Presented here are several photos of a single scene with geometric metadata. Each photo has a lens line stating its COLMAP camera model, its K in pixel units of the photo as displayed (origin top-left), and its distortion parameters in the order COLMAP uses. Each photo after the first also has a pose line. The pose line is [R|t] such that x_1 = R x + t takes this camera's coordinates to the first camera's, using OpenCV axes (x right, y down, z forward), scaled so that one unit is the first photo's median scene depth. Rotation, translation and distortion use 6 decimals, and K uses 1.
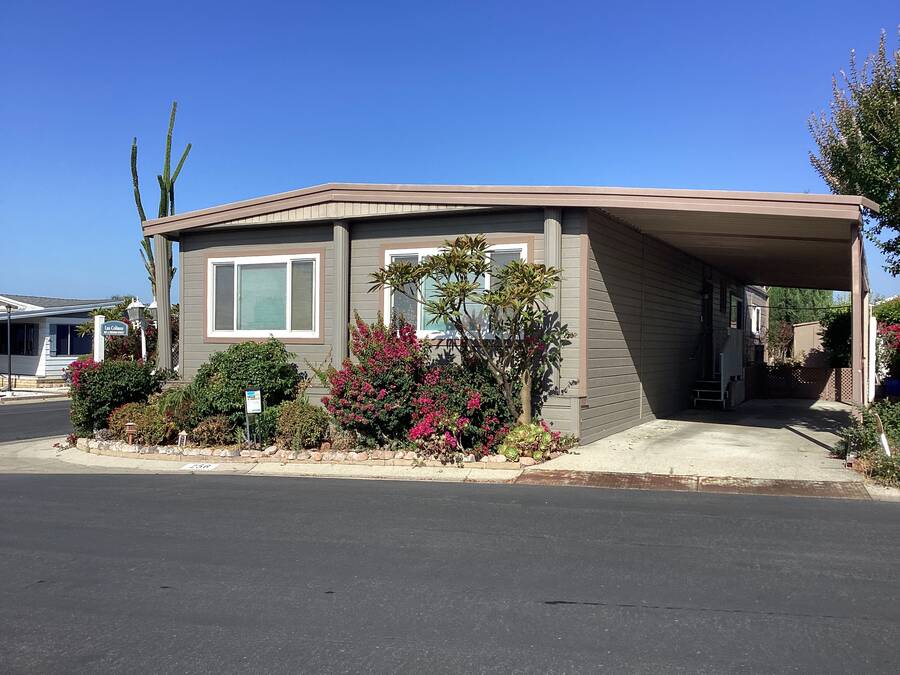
lens RADIAL K [[816.3, 0, 450.0], [0, 816.3, 337.5], [0, 0, 1]] dist [0.109495, -0.210232]
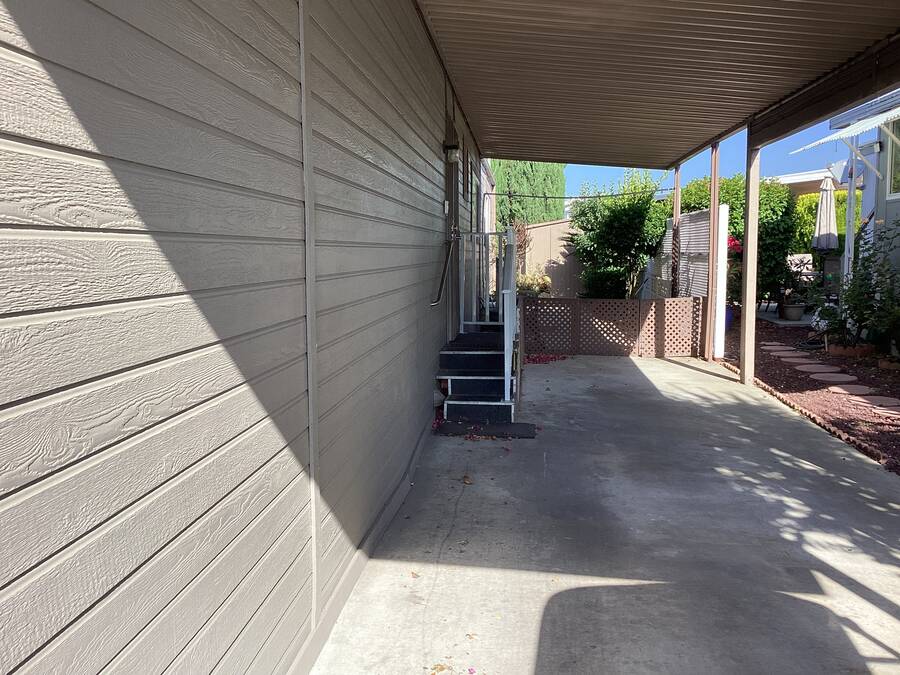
lens RADIAL K [[816.3, 0, 450.0], [0, 816.3, 337.5], [0, 0, 1]] dist [0.109495, -0.210232]
pose [[0.924568, -0.065316, 0.375377, 0.315748], [0.024429, 0.993332, 0.112671, -0.007420], [-0.380234, -0.095002, 0.919998, 1.329696]]
